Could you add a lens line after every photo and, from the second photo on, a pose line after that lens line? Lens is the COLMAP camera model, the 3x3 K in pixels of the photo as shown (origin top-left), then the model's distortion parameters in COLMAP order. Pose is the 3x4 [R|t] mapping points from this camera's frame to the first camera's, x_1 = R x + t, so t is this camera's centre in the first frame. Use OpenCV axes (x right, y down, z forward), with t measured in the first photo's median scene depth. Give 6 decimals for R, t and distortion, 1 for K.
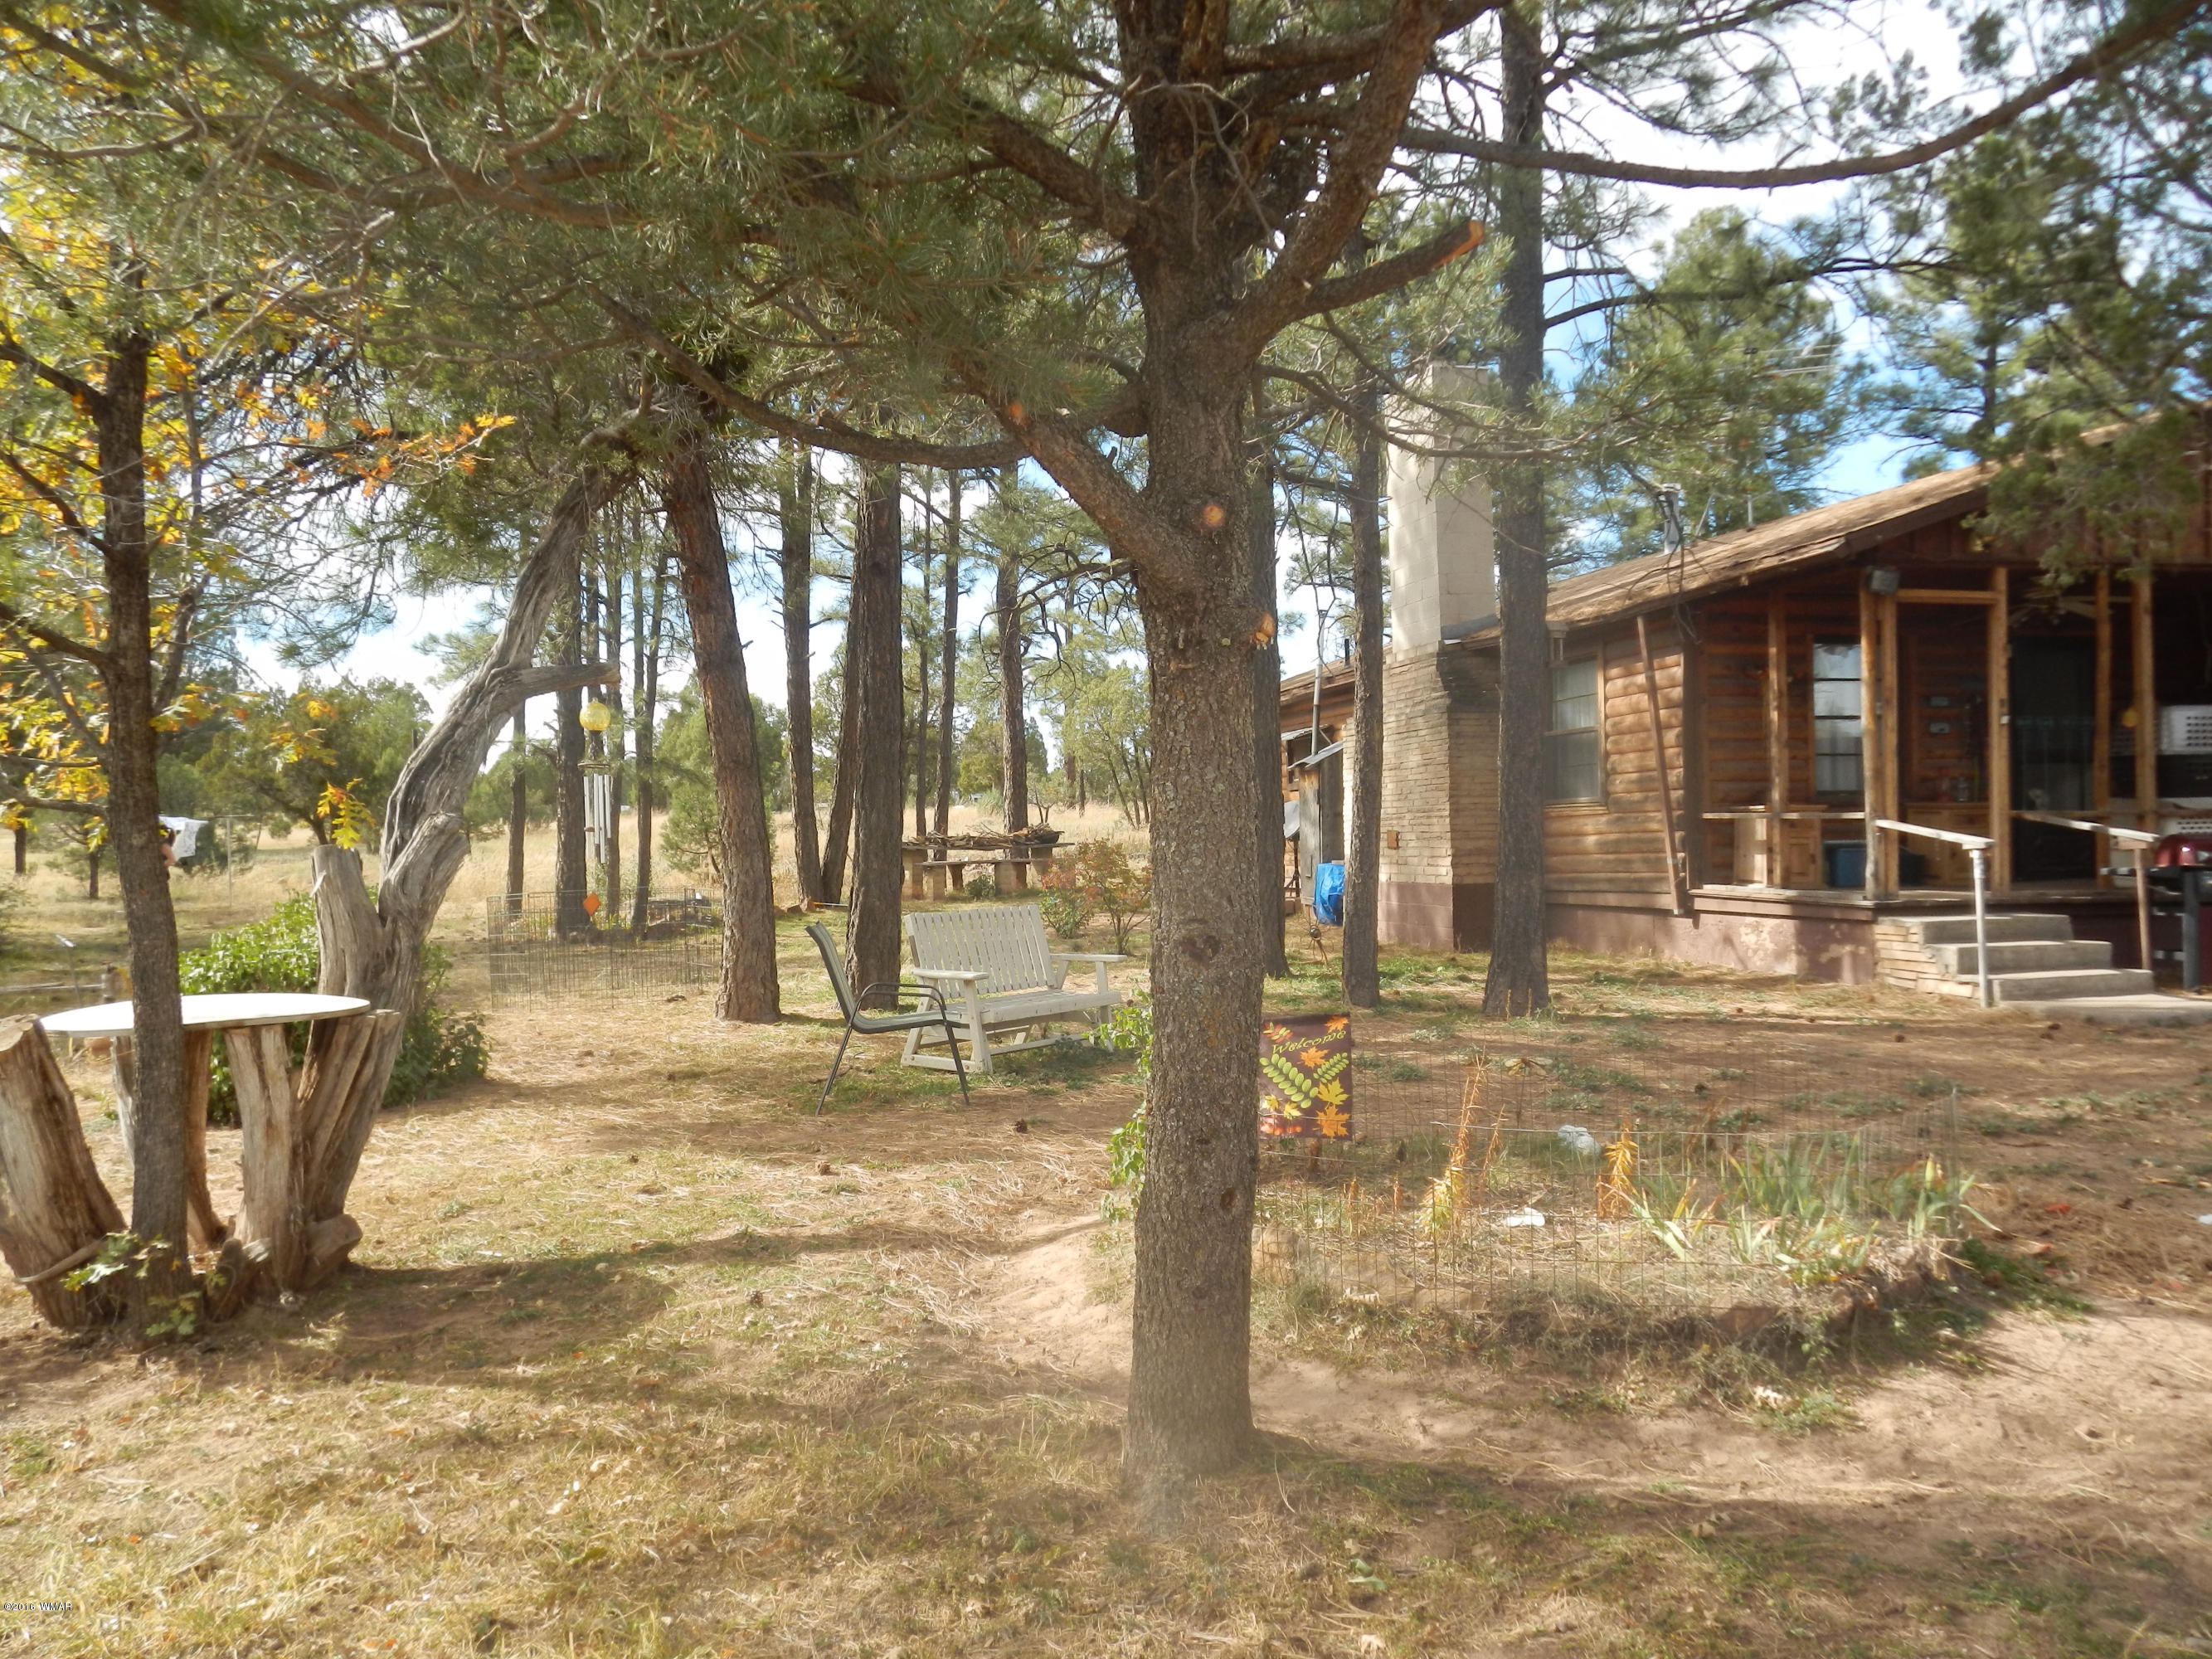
lens RADIAL K [[1669.6, 0, 1106.0], [0, 1669.6, 829.5], [0, 0, 1]] dist [0.001225, 0.004189]
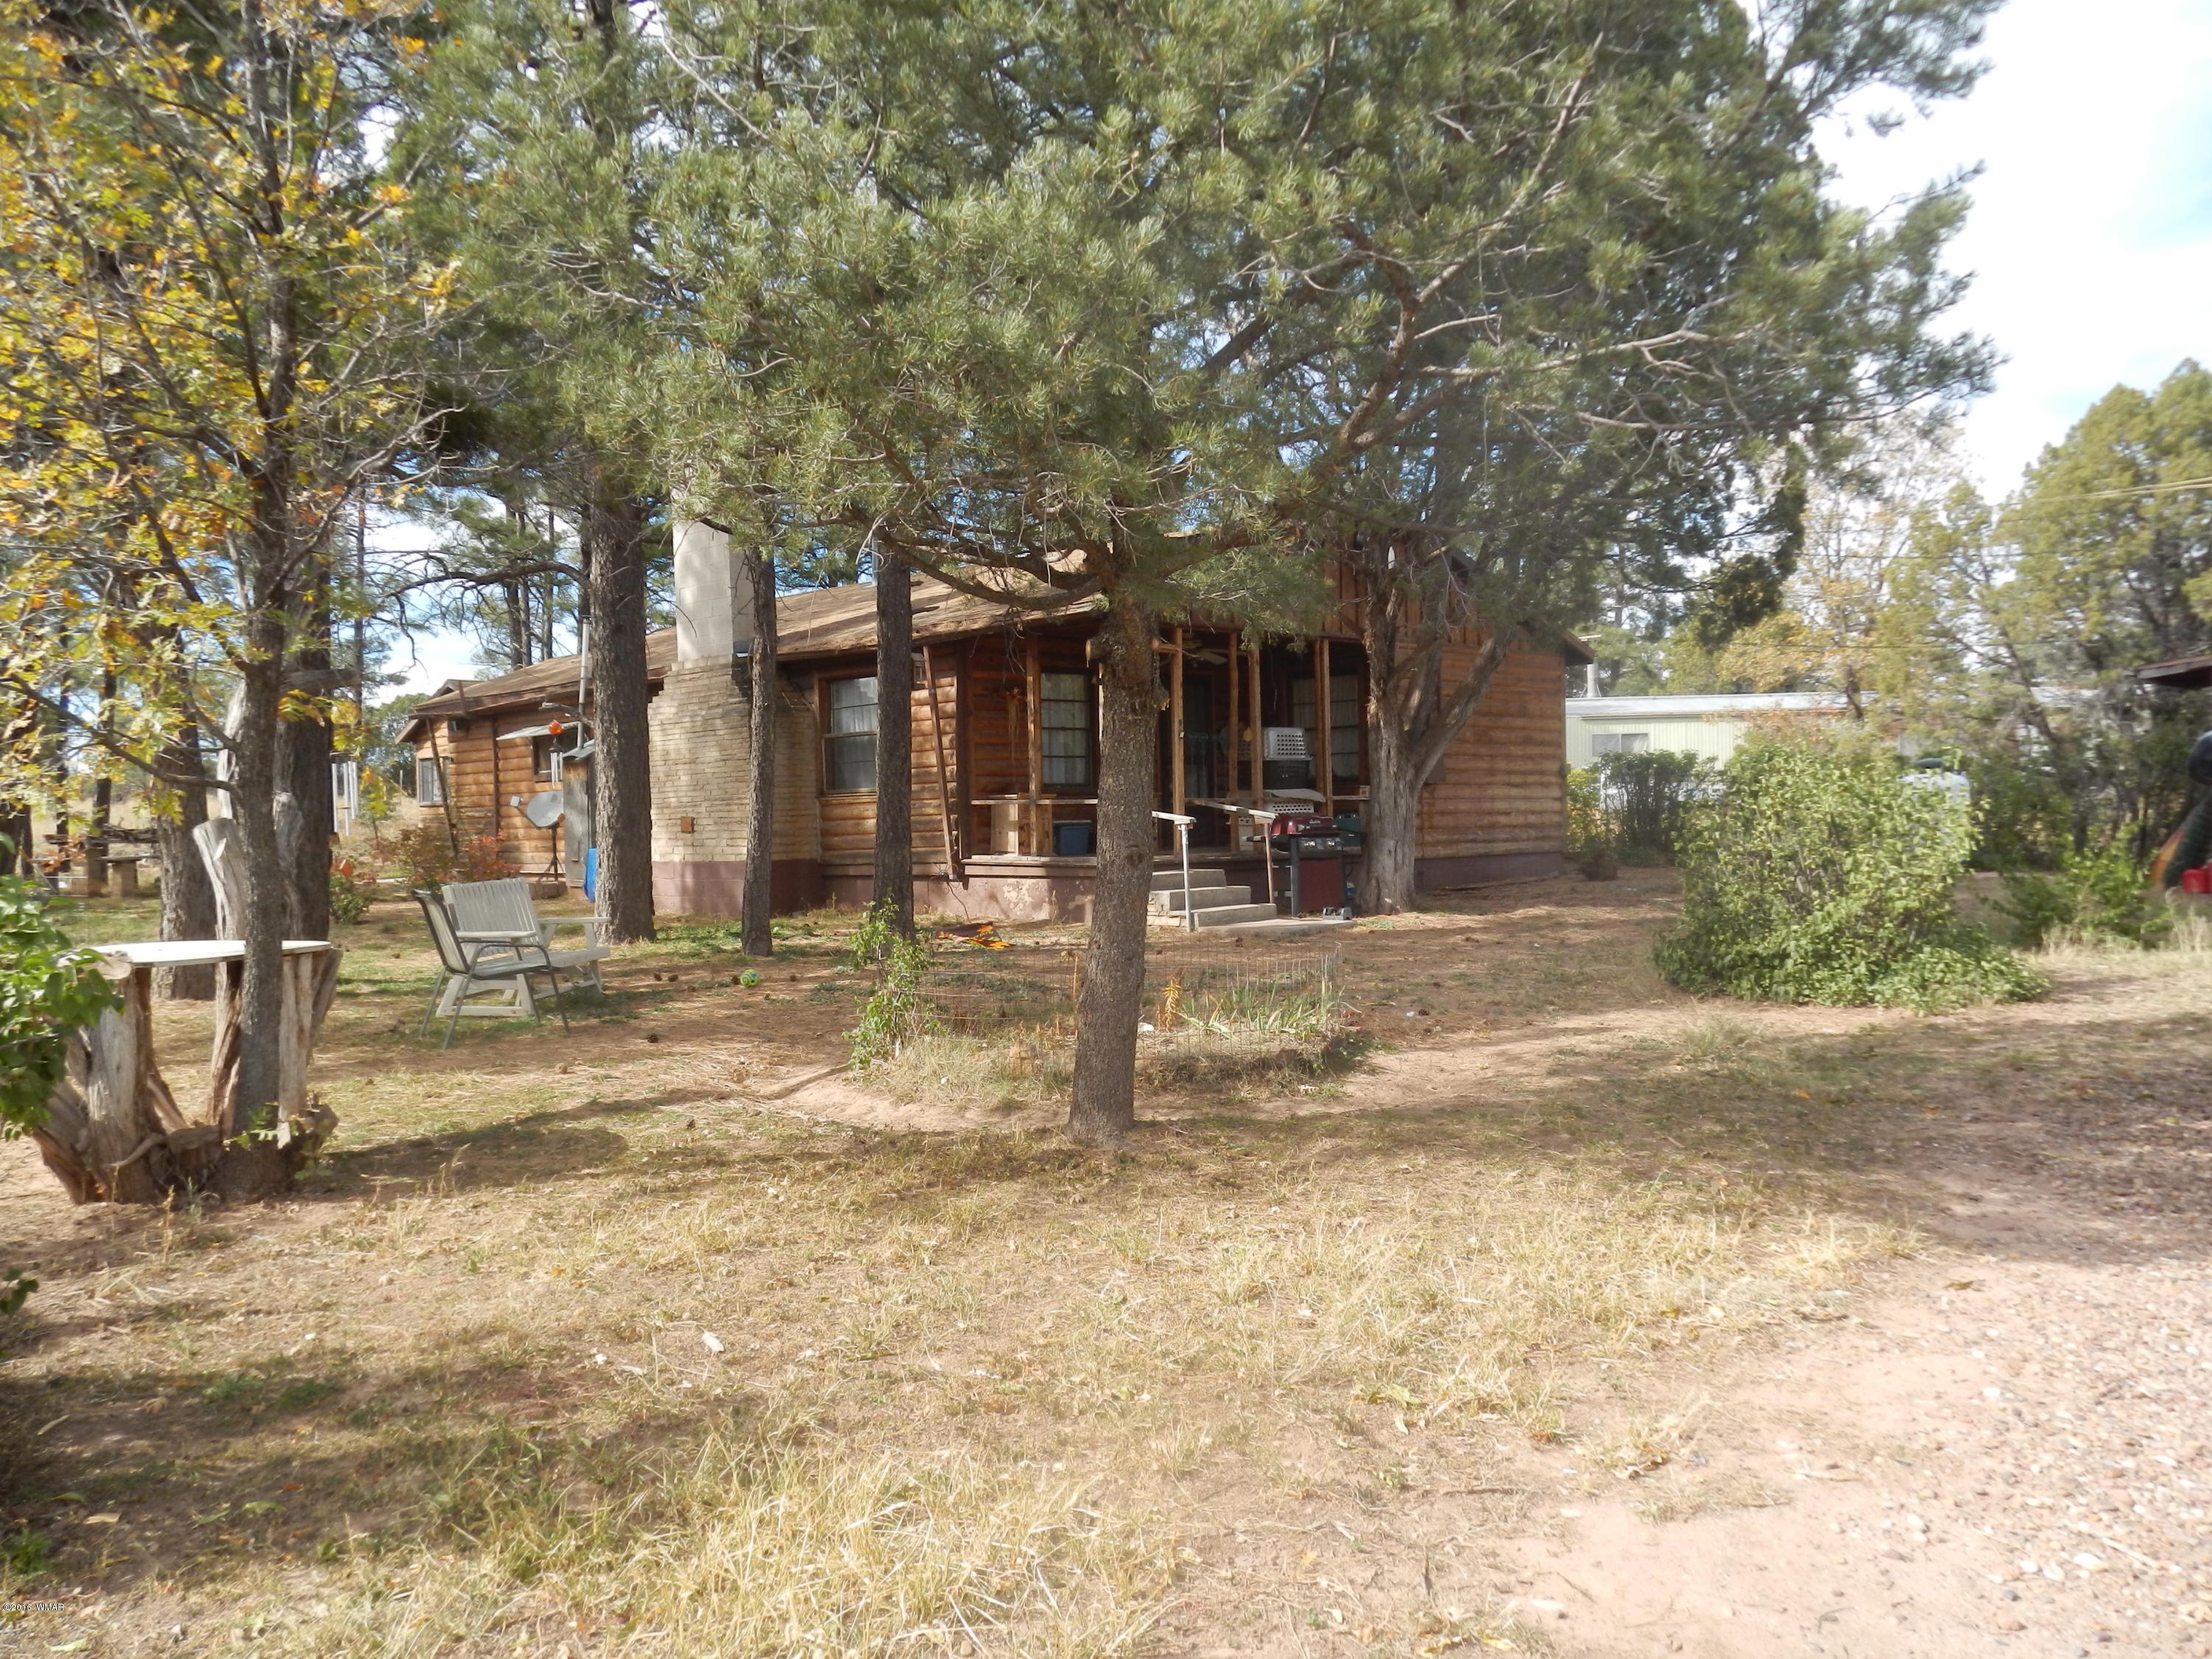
lens RADIAL K [[1669.5, 0, 1106.0], [0, 1669.5, 829.5], [0, 0, 1]] dist [0.001225, 0.004189]
pose [[0.847168, -0.008819, 0.531252, -0.269936], [0.006903, 0.999961, 0.005592, 0.007056], [-0.531280, -0.001071, 0.847195, -0.171577]]
